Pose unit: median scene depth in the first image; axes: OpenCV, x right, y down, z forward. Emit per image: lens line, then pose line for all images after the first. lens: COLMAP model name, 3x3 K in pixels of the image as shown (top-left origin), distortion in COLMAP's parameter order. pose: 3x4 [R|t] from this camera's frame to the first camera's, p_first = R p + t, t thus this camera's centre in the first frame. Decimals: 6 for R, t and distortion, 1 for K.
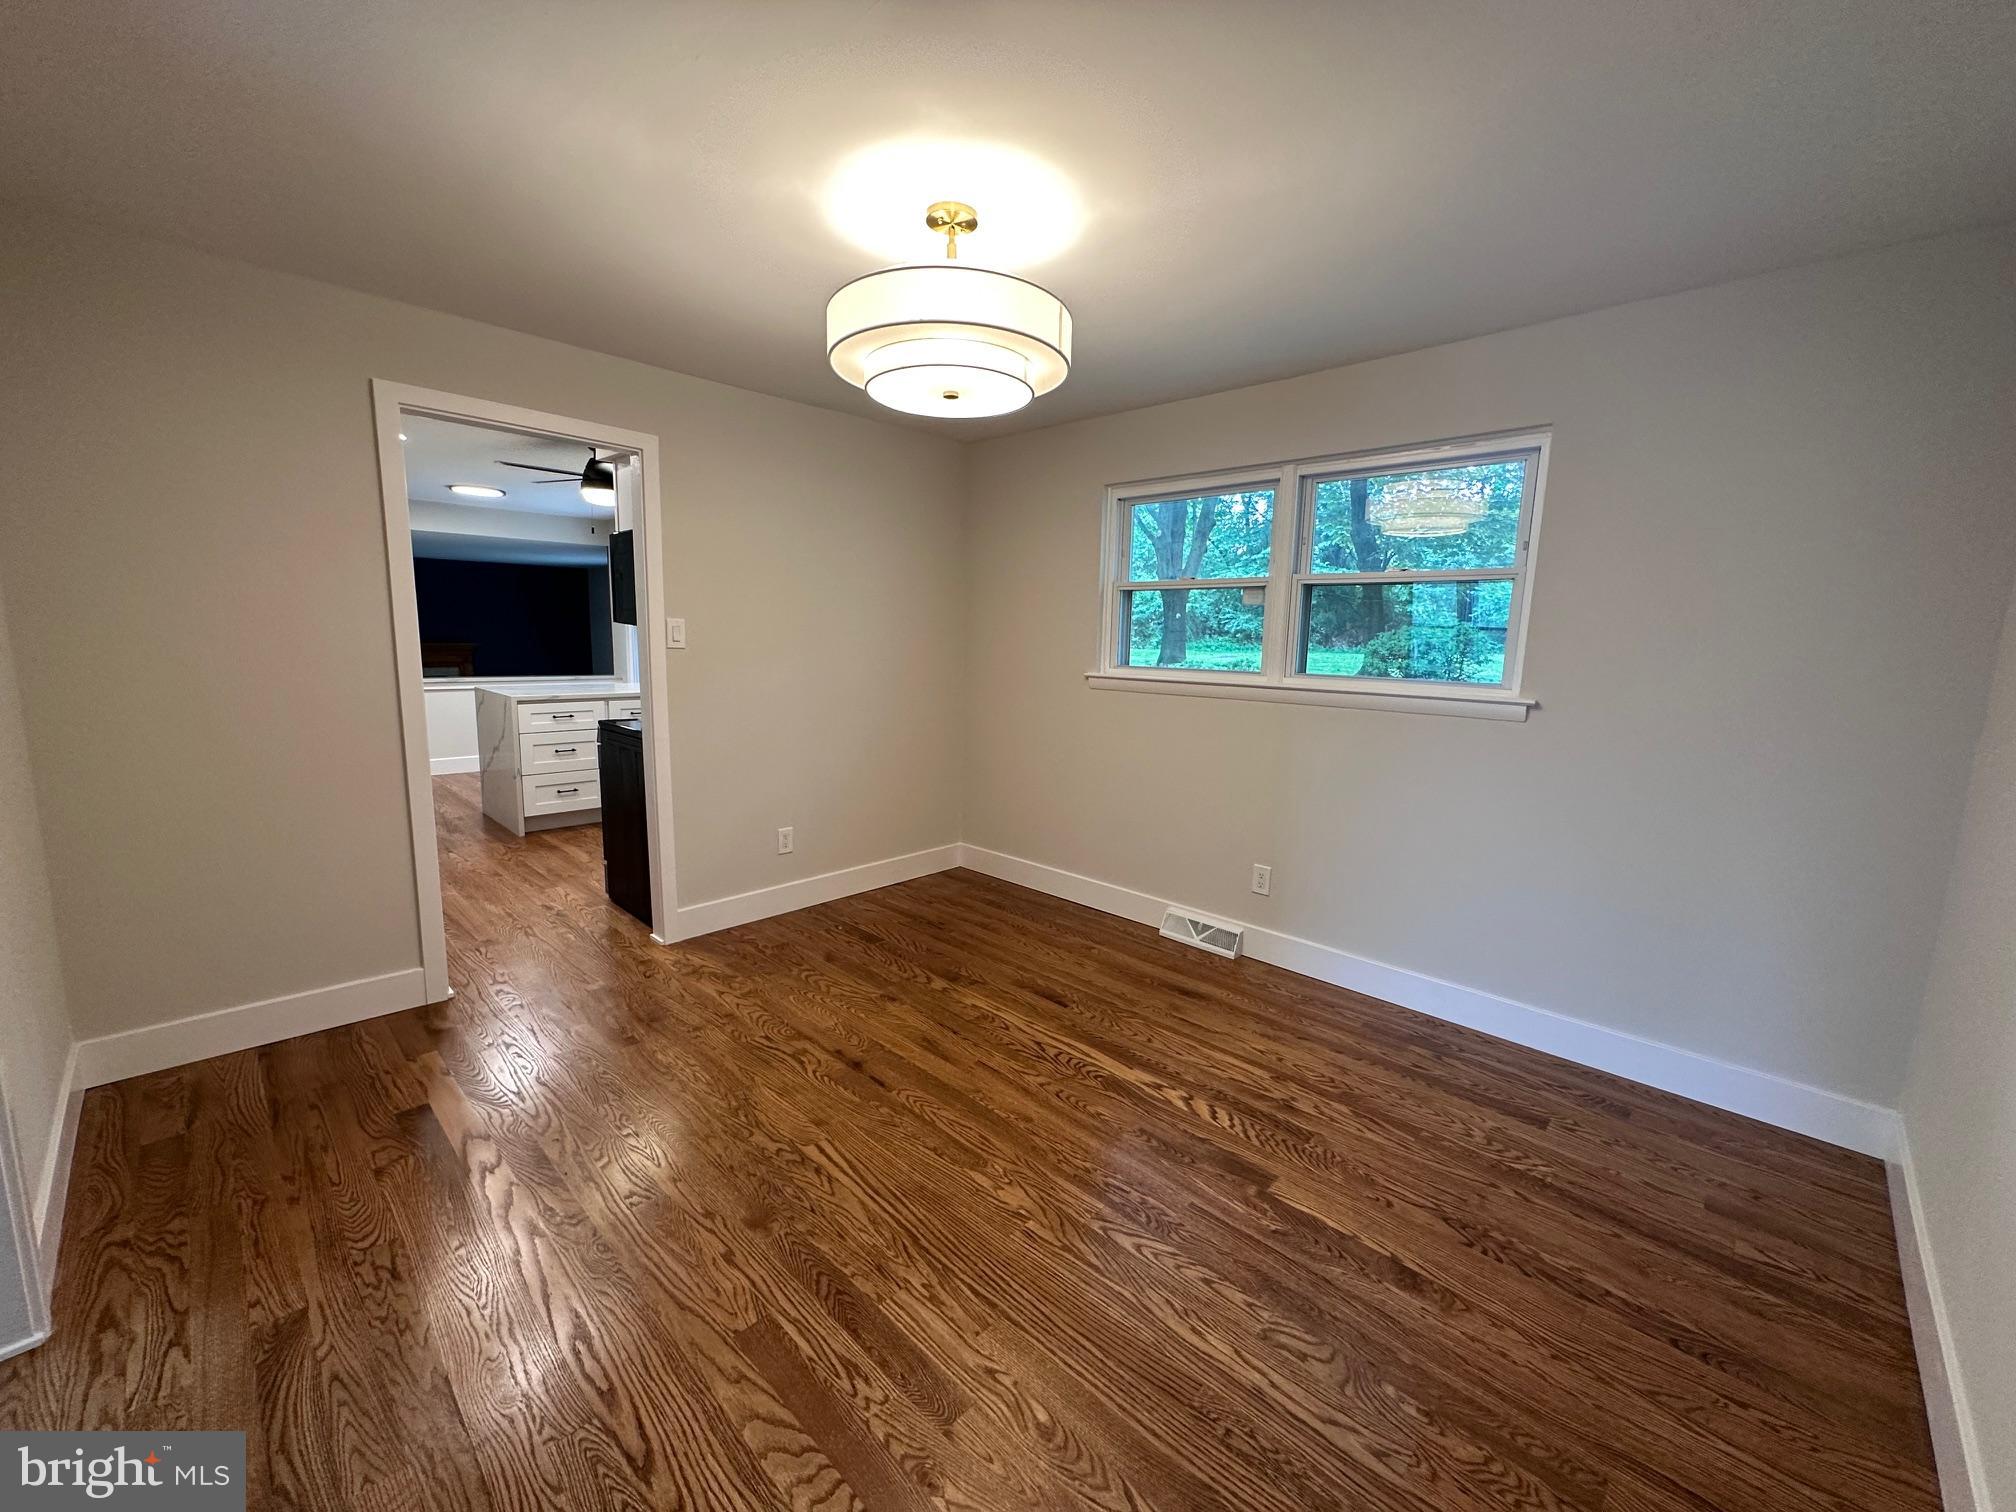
lens RADIAL K [[803.3, 0, 1006.3], [0, 803.3, 754.5], [0, 0, 1]] dist [-0.002108, 0.000167]
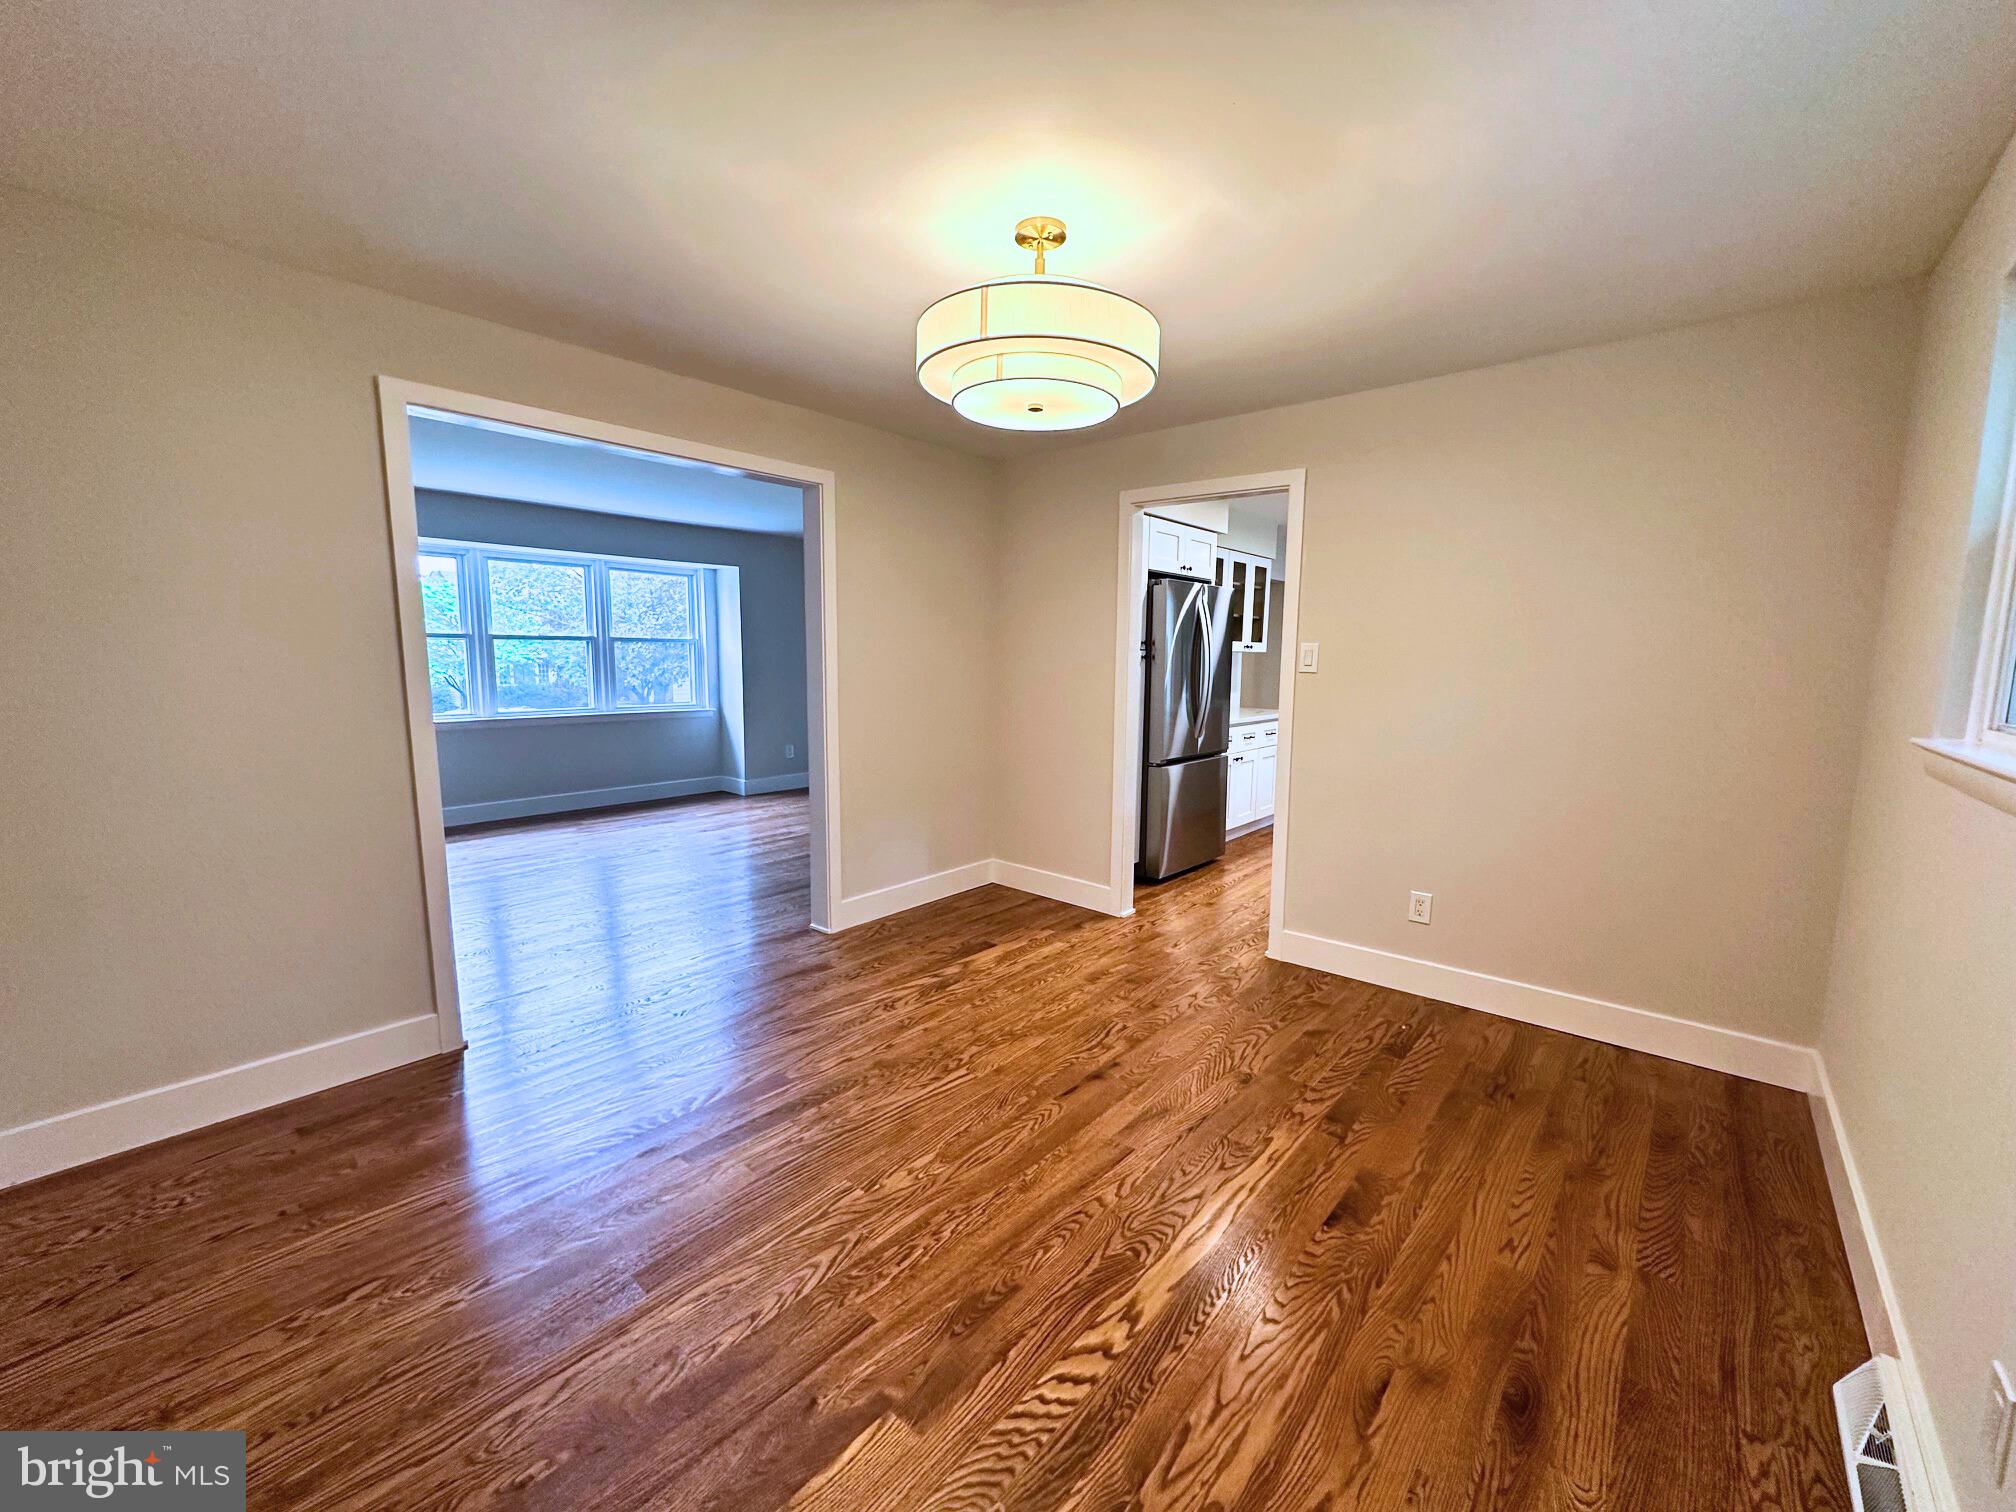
lens RADIAL K [[803.3, 0, 1006.3], [0, 803.3, 754.5], [0, 0, 1]] dist [-0.002108, 0.000167]
pose [[0.059984, 0.101745, -0.993001, 0.884281], [-0.158233, 0.983183, 0.091180, -0.097590], [0.985578, 0.151656, 0.075074, 0.868861]]
